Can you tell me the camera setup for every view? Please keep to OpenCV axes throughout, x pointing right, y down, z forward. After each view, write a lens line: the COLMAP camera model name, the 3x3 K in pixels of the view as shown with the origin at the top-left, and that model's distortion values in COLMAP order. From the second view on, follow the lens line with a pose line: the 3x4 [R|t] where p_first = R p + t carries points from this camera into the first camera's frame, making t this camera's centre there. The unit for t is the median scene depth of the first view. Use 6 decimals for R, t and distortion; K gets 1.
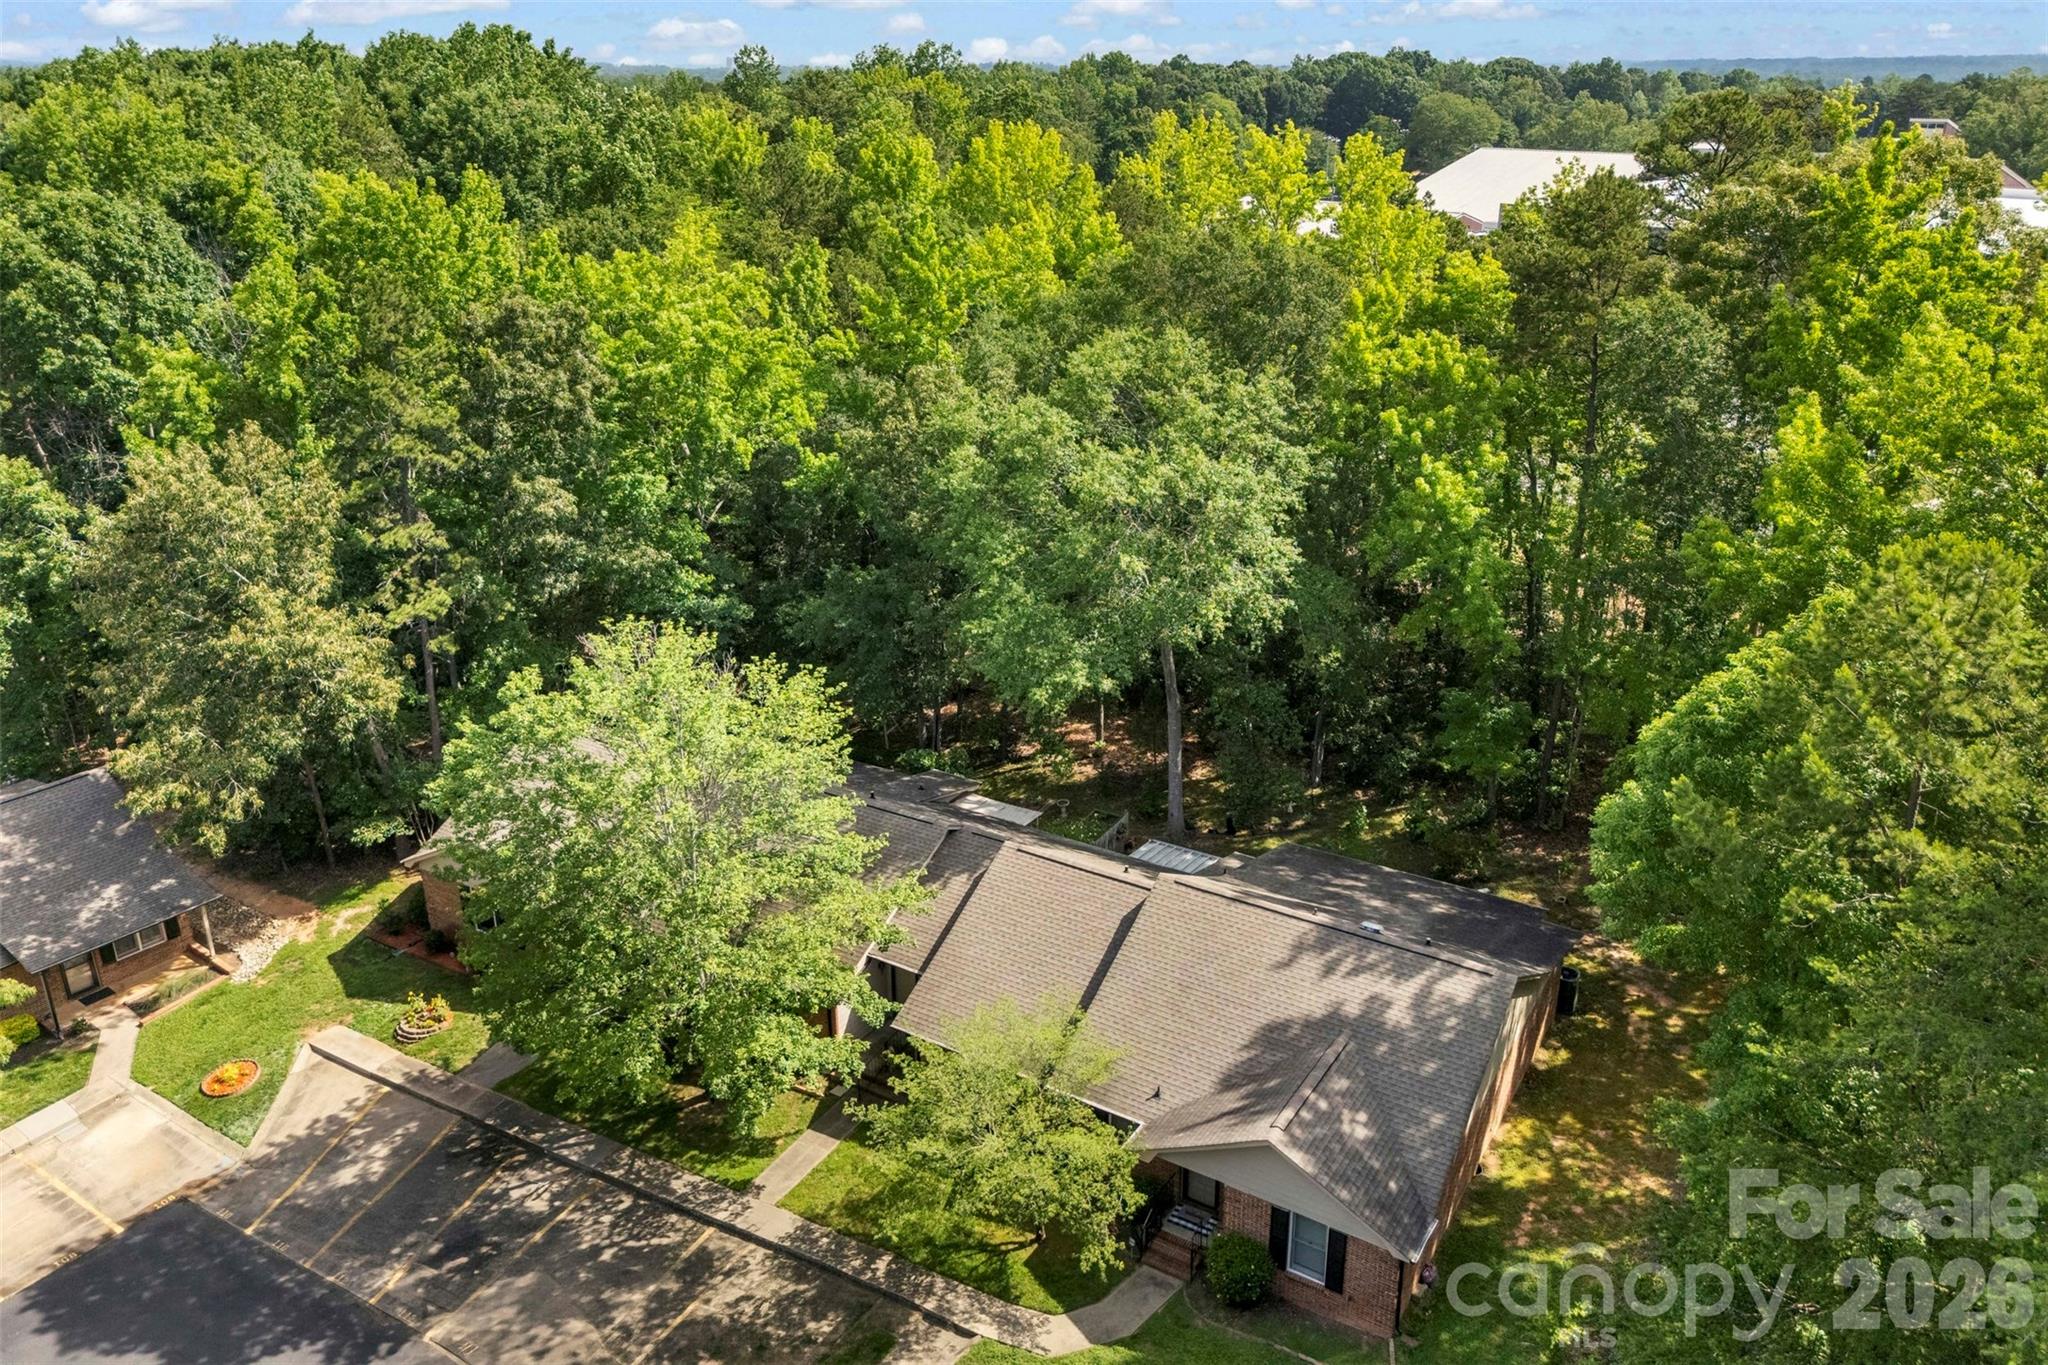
lens RADIAL K [[1476.8, 0, 968.5], [0, 1476.8, 679.5], [0, 0, 1]] dist [0.038926, -0.004265]
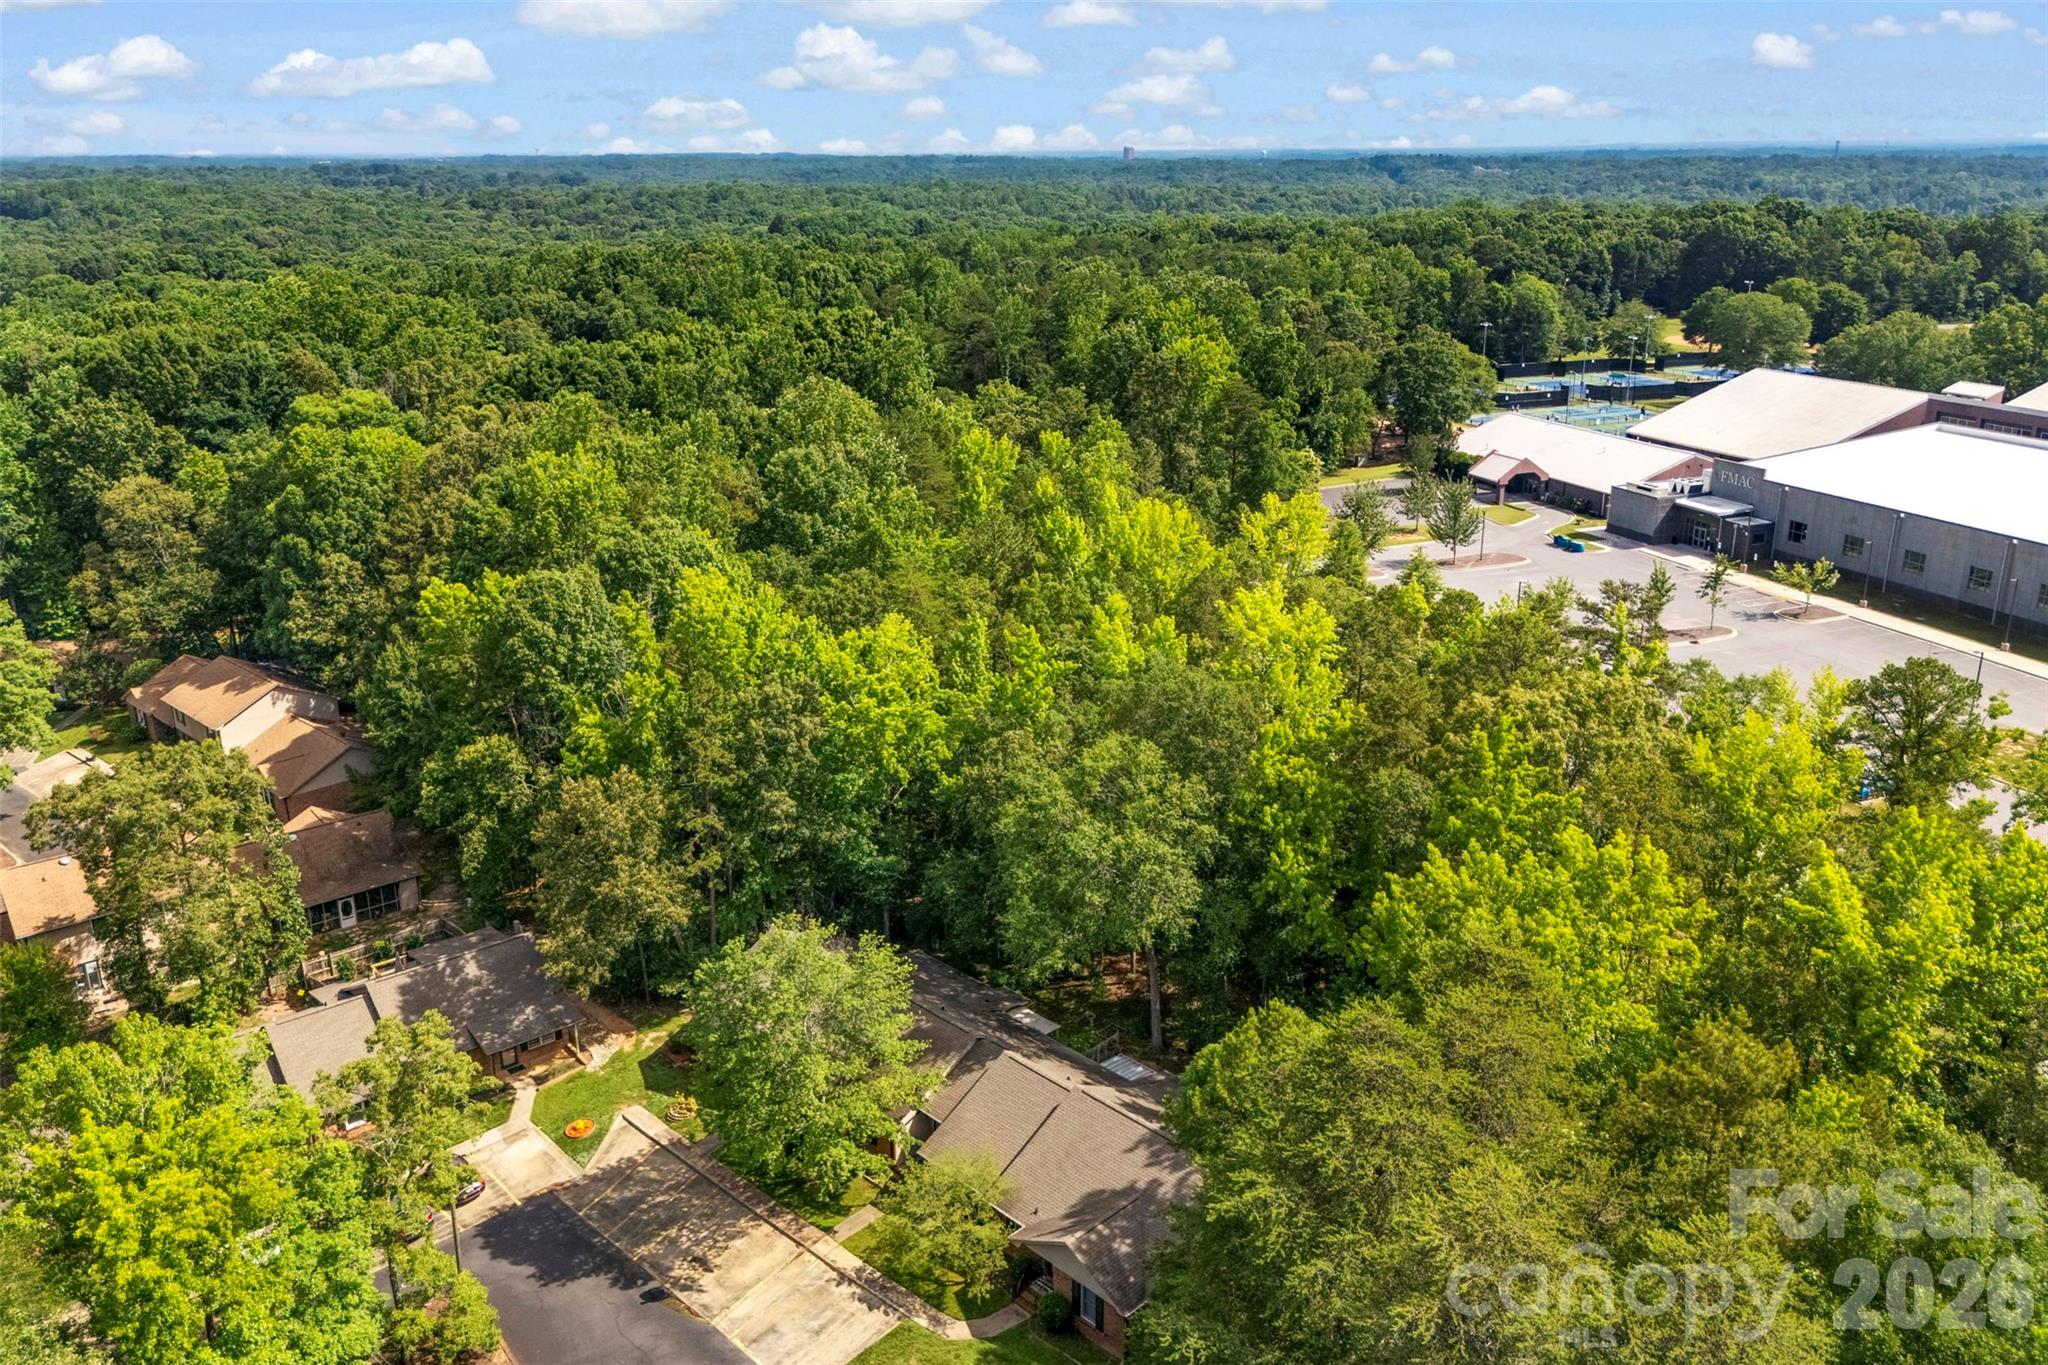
lens RADIAL K [[1476.8, 0, 968.5], [0, 1476.8, 679.5], [0, 0, 1]] dist [0.038926, -0.004265]
pose [[0.970551, 0.065754, -0.231746, 0.334705], [-0.079713, 0.995493, -0.051382, -0.213555], [0.227323, 0.068342, 0.971418, -0.659555]]
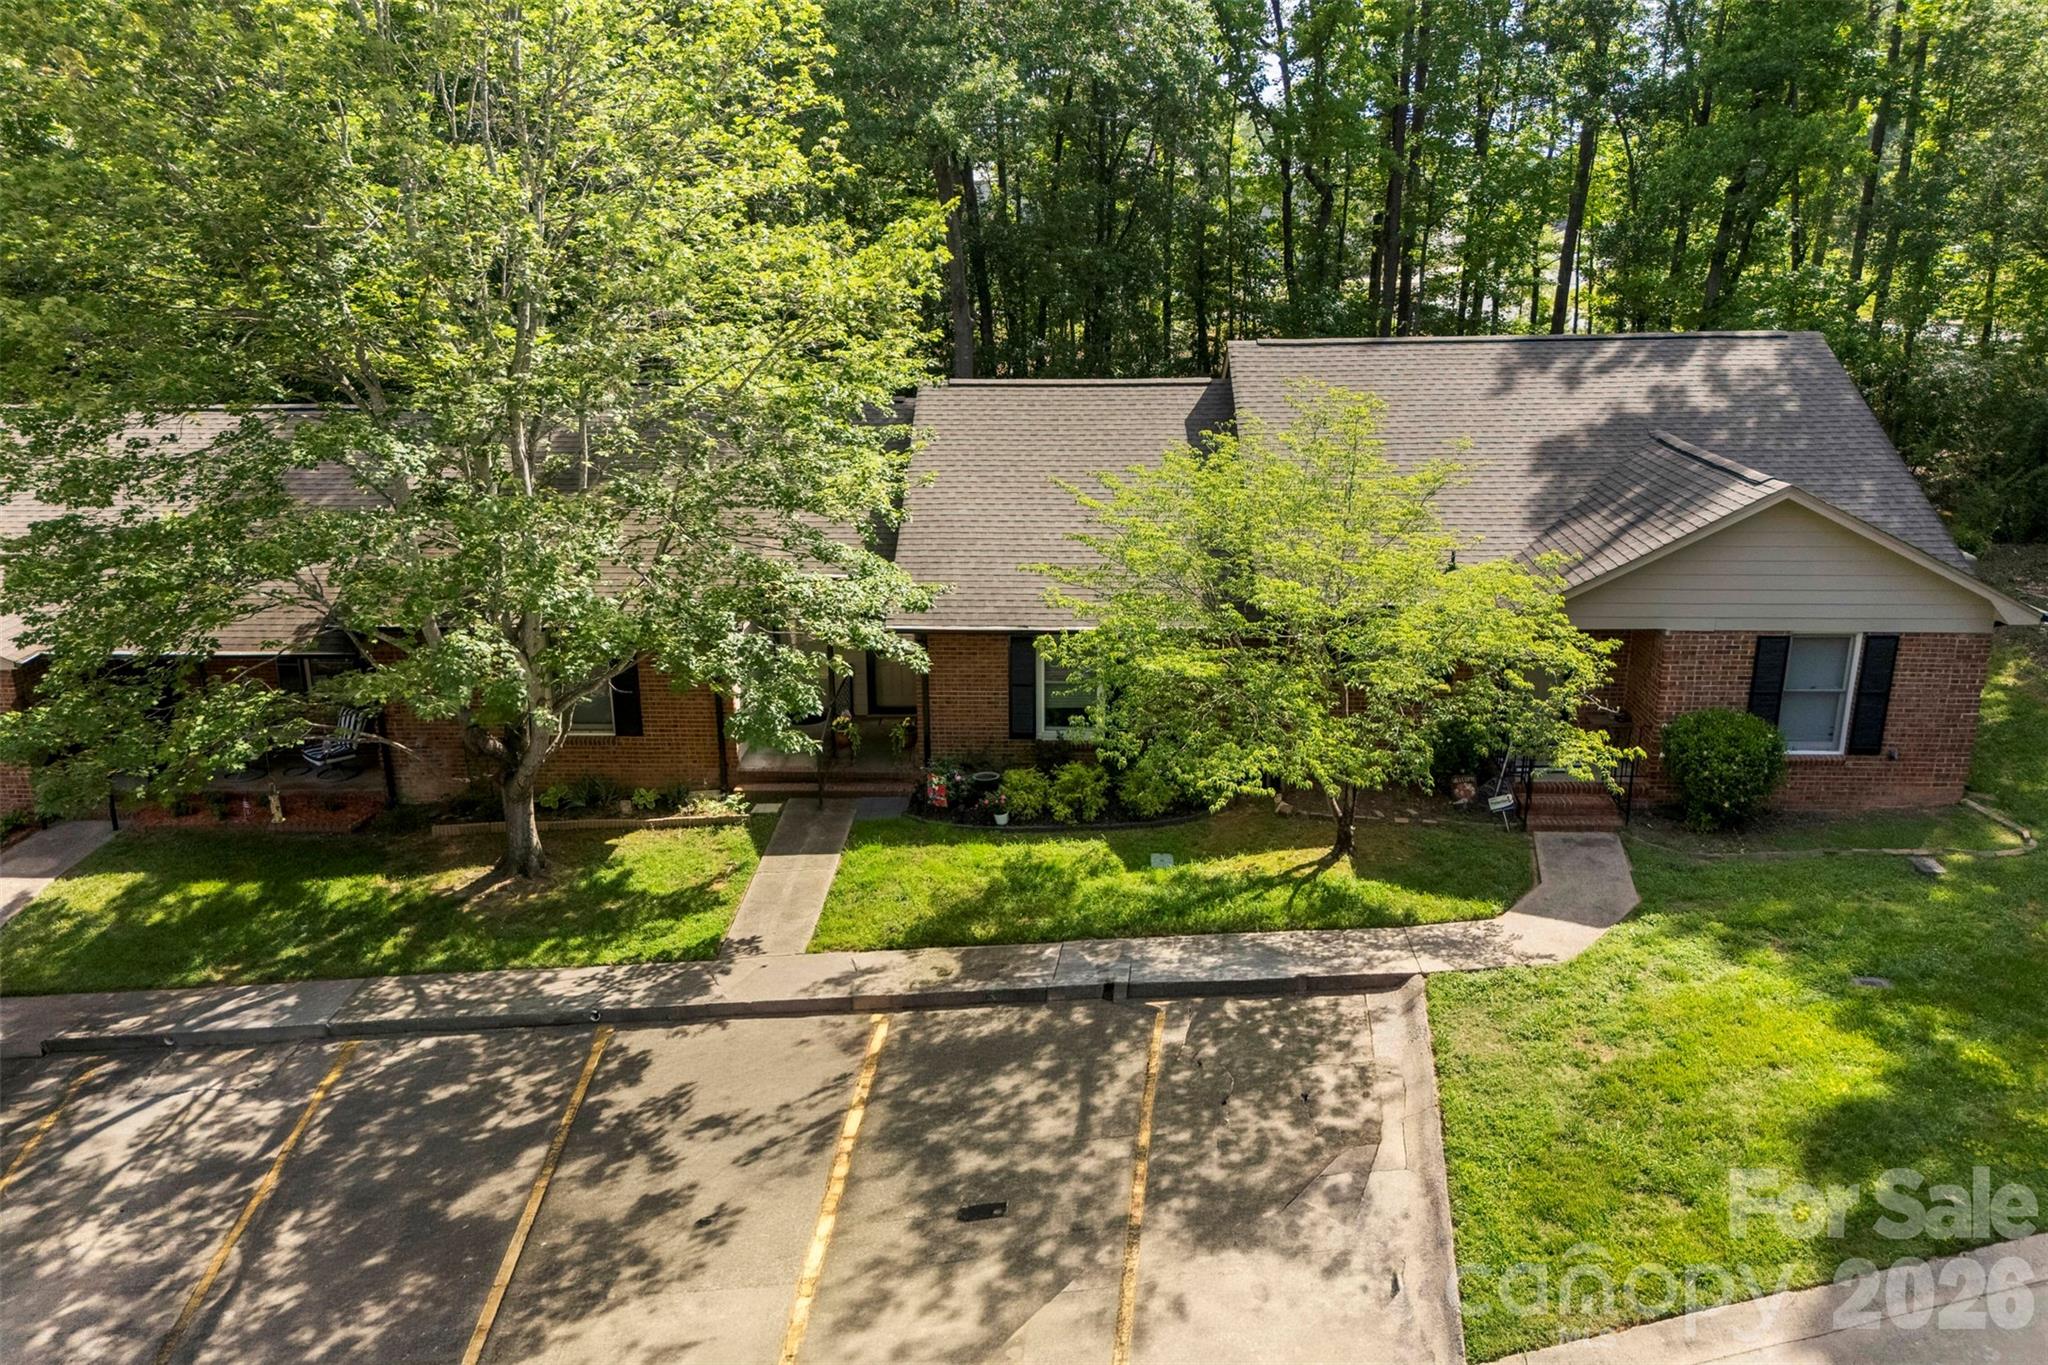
lens RADIAL K [[1476.8, 0, 968.5], [0, 1476.8, 679.5], [0, 0, 1]] dist [0.038926, -0.004265]
pose [[0.870223, -0.130247, 0.475129, -0.246674], [0.179086, 0.982075, -0.058790, 0.253159], [-0.458955, 0.136249, 0.877950, 0.456362]]
